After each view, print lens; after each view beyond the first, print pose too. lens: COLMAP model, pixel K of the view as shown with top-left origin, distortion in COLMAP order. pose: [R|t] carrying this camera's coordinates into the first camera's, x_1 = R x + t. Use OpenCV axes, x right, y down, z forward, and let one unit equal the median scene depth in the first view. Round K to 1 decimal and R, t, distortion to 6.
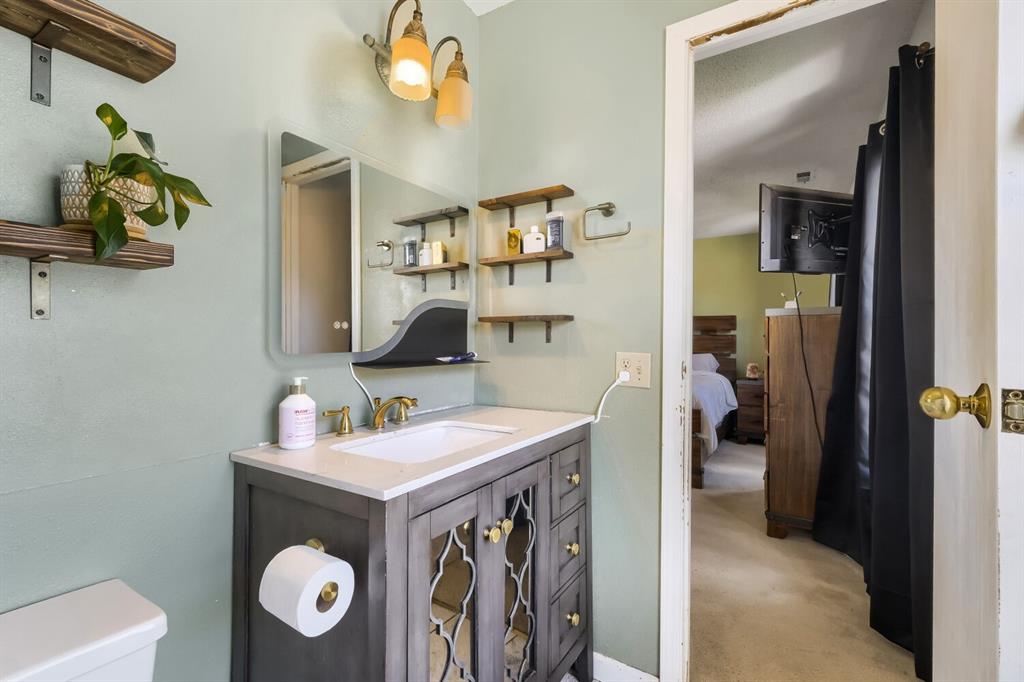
lens RADIAL K [[458.7, 0, 512.9], [0, 458.7, 345.1], [0, 0, 1]] dist [-0.000650, -0.000255]
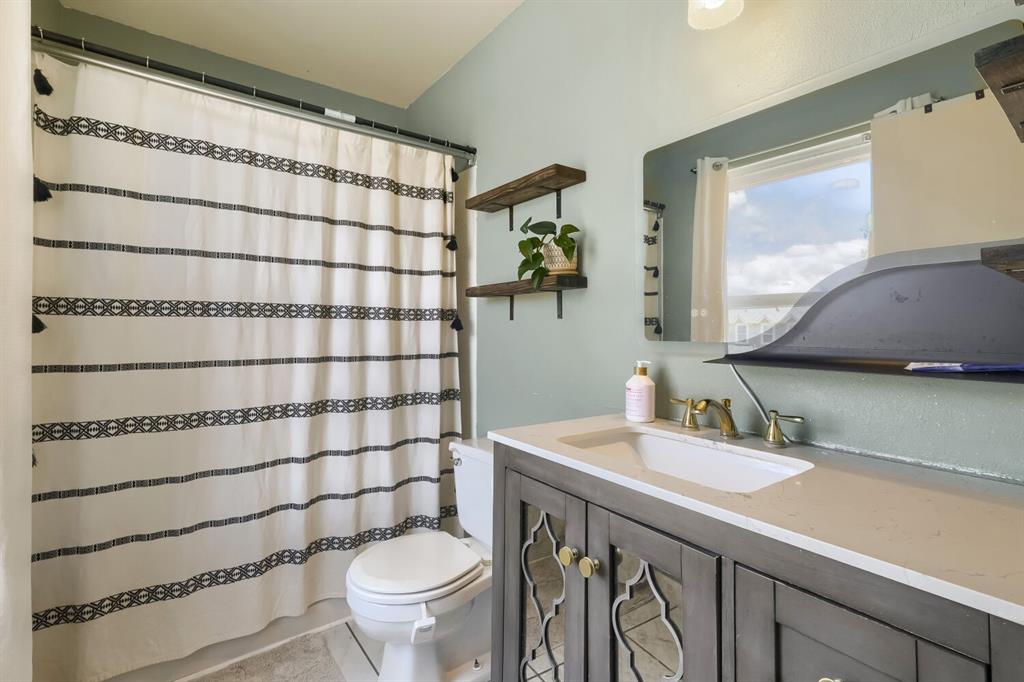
lens RADIAL K [[463.1, 0, 513.9], [0, 463.1, 330.4], [0, 0, 1]] dist [0.000265, -0.000041]
pose [[-0.366643, -0.005650, -0.930344, 0.810377], [-0.016647, 0.999861, 0.000488, -0.001776], [0.930213, 0.015666, -0.366686, 1.242356]]
